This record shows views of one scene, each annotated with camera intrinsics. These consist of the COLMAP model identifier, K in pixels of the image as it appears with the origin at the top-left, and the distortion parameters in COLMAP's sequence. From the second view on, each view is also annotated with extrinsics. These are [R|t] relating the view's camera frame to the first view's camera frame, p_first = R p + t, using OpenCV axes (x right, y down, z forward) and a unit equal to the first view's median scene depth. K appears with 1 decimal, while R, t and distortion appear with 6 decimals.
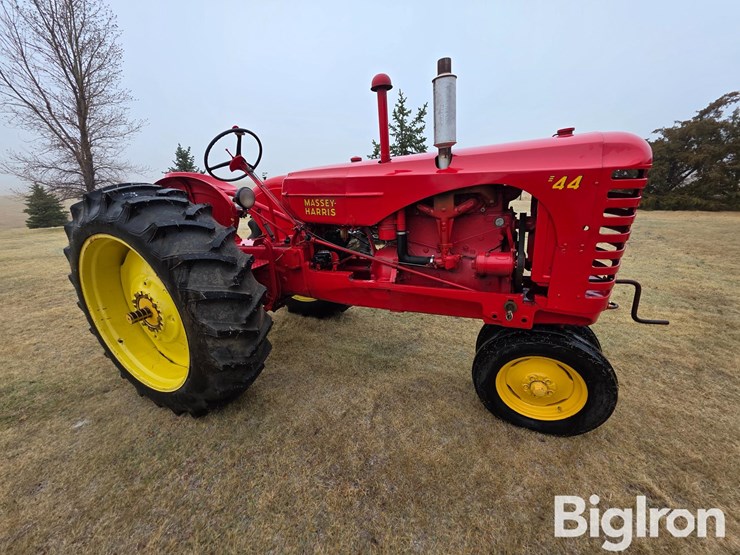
lens RADIAL K [[291.8, 0, 371.4], [0, 291.8, 276.9], [0, 0, 1]] dist [0.003327, -0.000456]
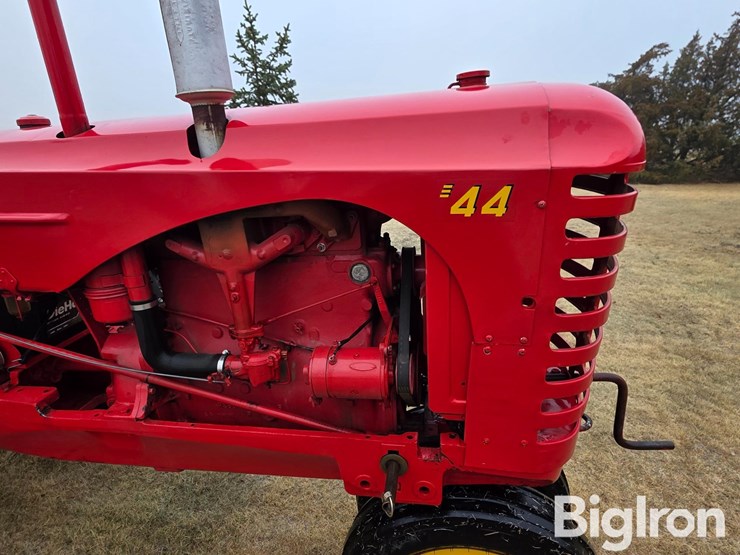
lens RADIAL K [[421.2, 0, 363.3], [0, 421.2, 279.4], [0, 0, 1]] dist [0.005858, -0.002270]
pose [[0.963627, -0.075096, 0.256482, 0.240102], [0.075800, 0.997097, 0.007153, -0.157925], [-0.256275, 0.012548, 0.966522, 0.321846]]
